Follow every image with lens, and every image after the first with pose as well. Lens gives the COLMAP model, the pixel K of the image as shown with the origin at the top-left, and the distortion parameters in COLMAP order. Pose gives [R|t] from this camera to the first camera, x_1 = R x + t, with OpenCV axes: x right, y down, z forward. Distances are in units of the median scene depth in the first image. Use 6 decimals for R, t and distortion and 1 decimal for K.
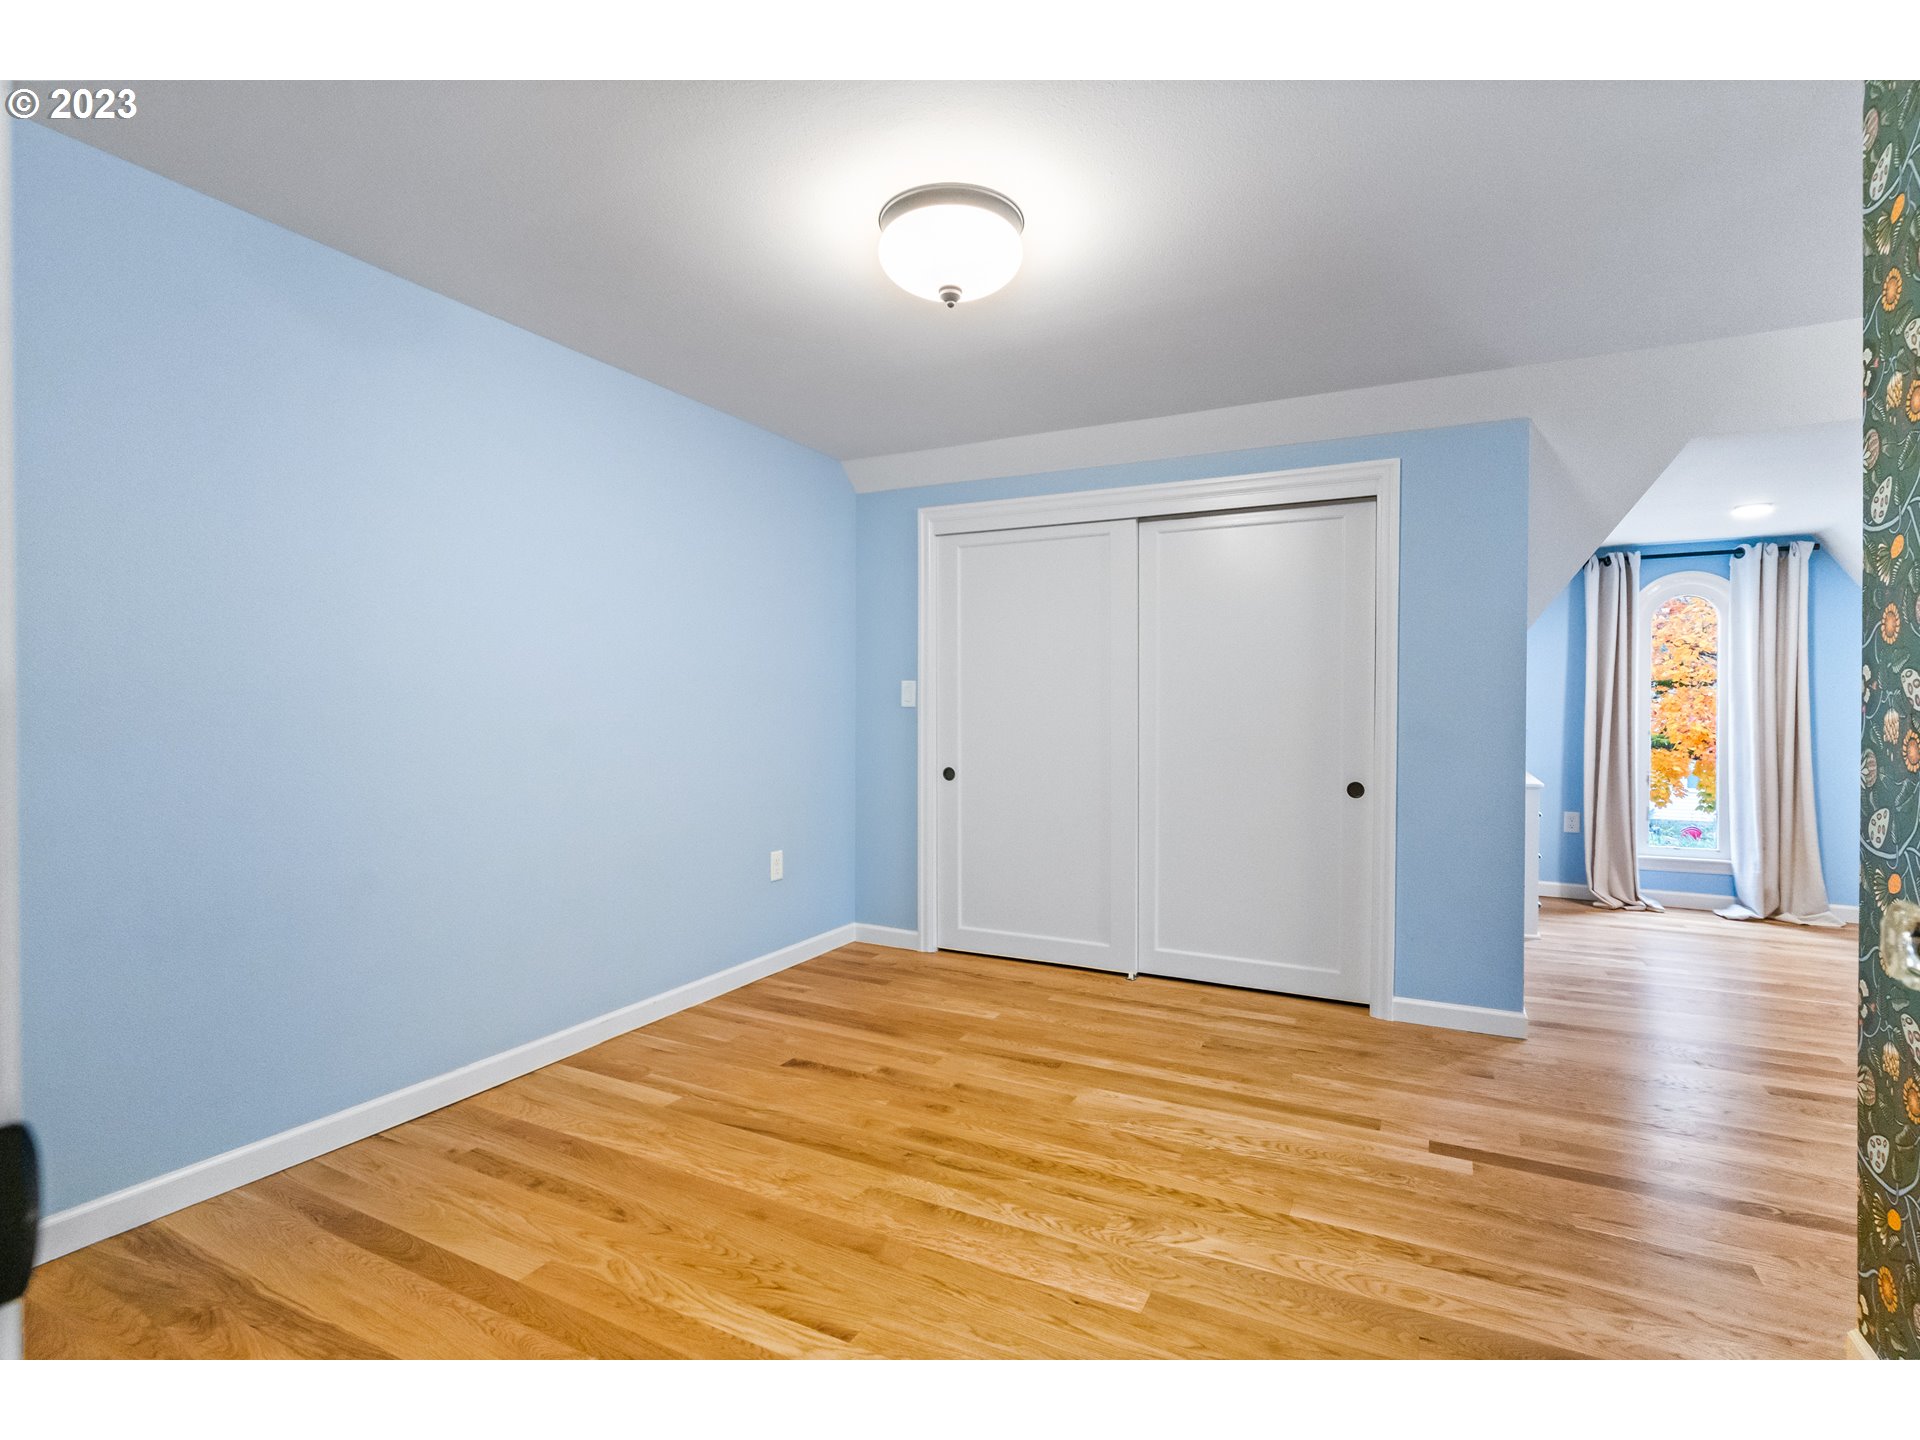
lens RADIAL K [[936.1, 0, 951.1], [0, 936.1, 711.0], [0, 0, 1]] dist [0.000412, -0.000752]
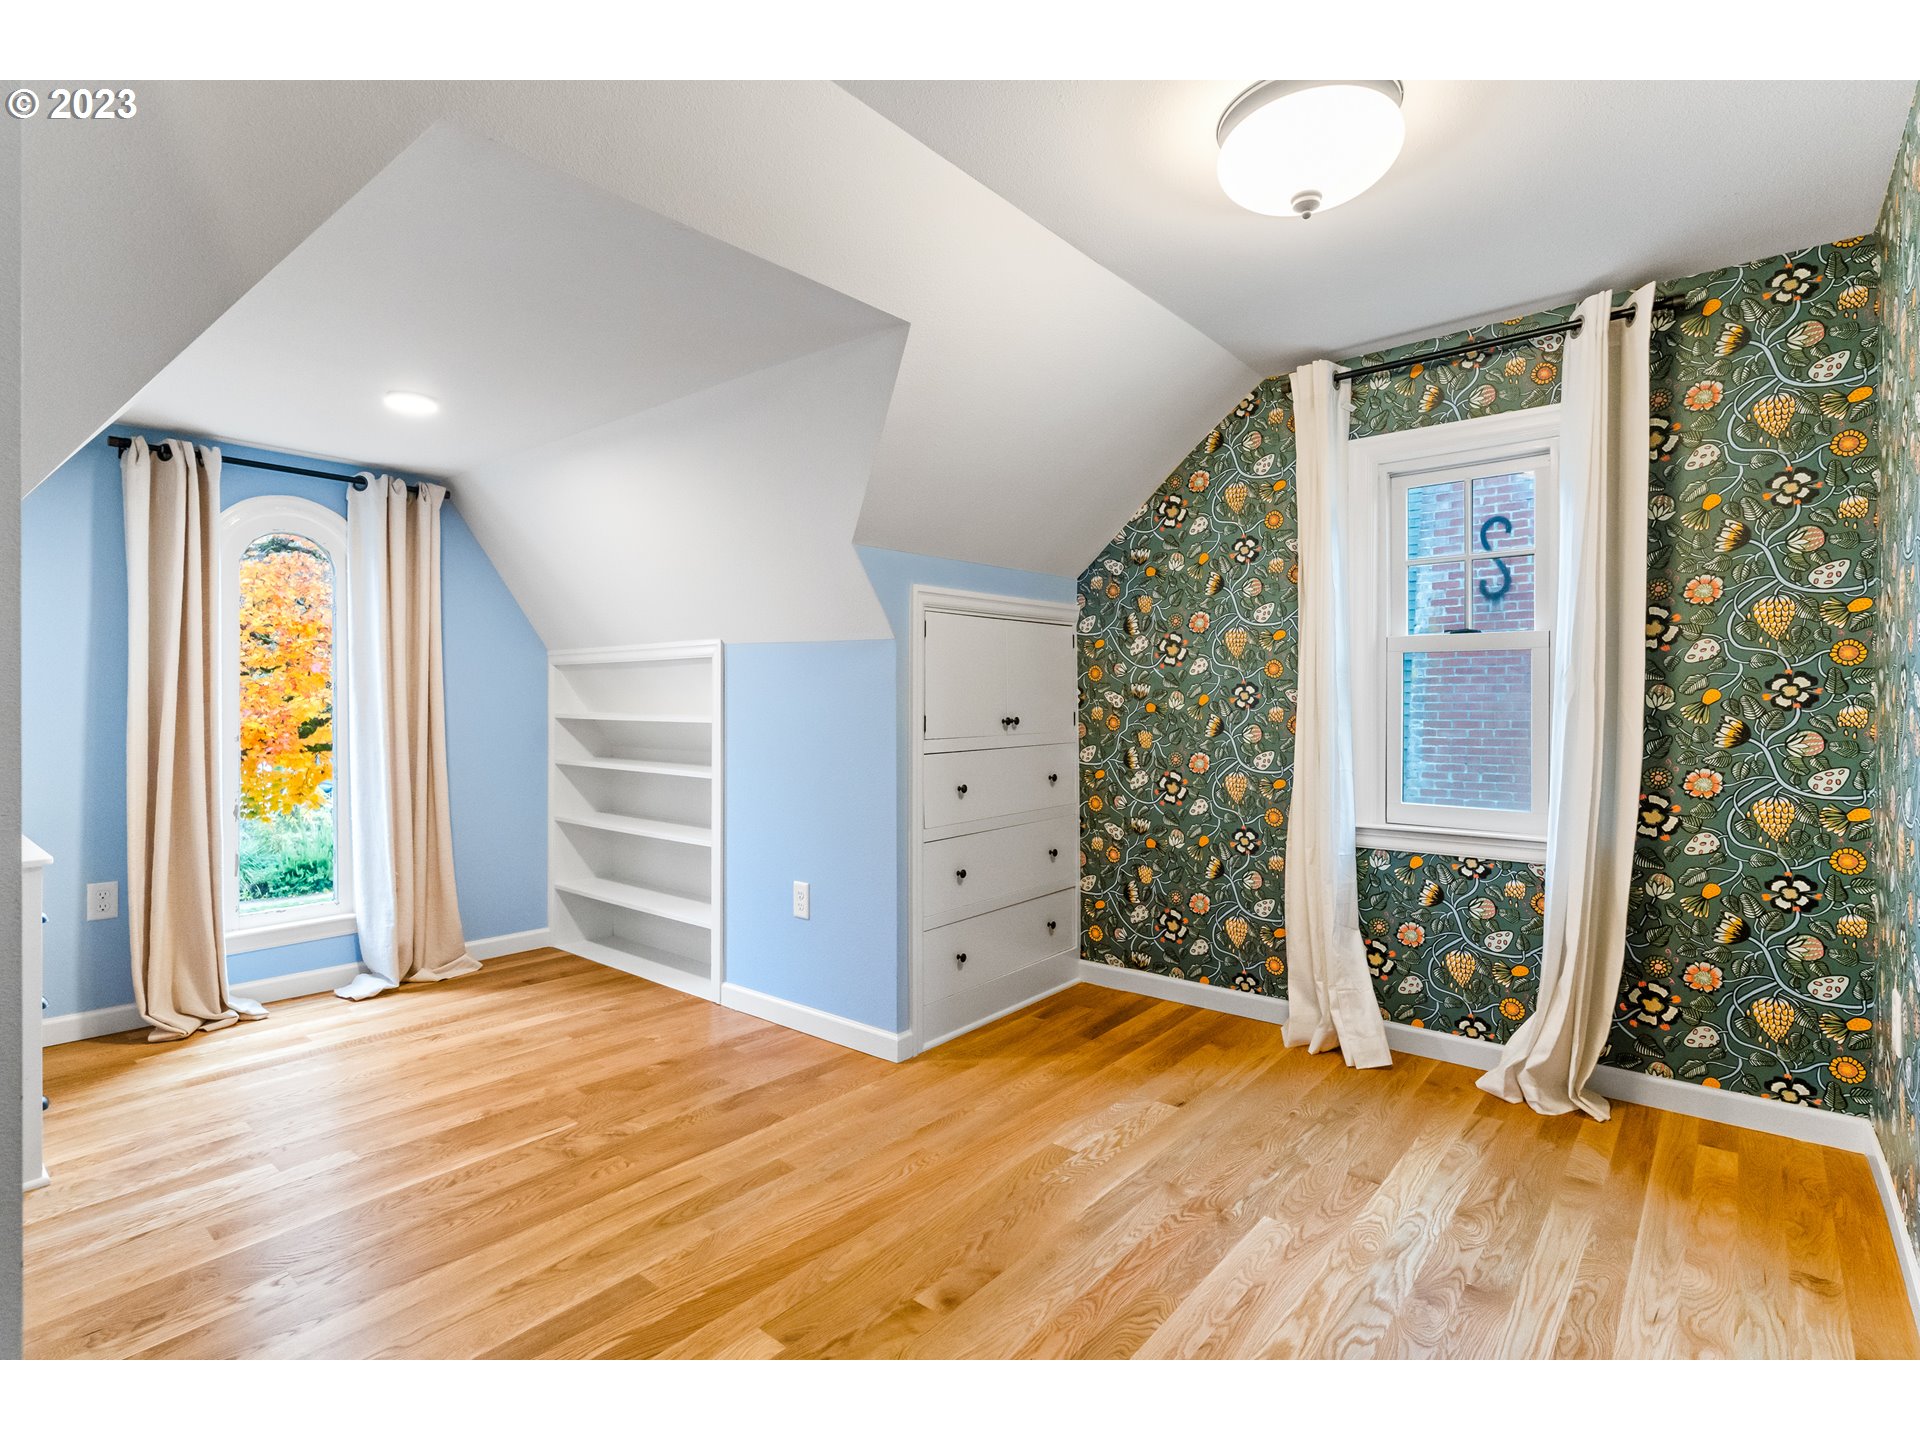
lens RADIAL K [[936.1, 0, 953.2], [0, 936.1, 711.2], [0, 0, 1]] dist [0.000412, -0.000752]
pose [[0.221217, -0.010743, 0.975165, 0.236177], [0.002568, 0.999942, 0.010434, -0.000632], [-0.975221, 0.000196, 0.221232, 0.390278]]
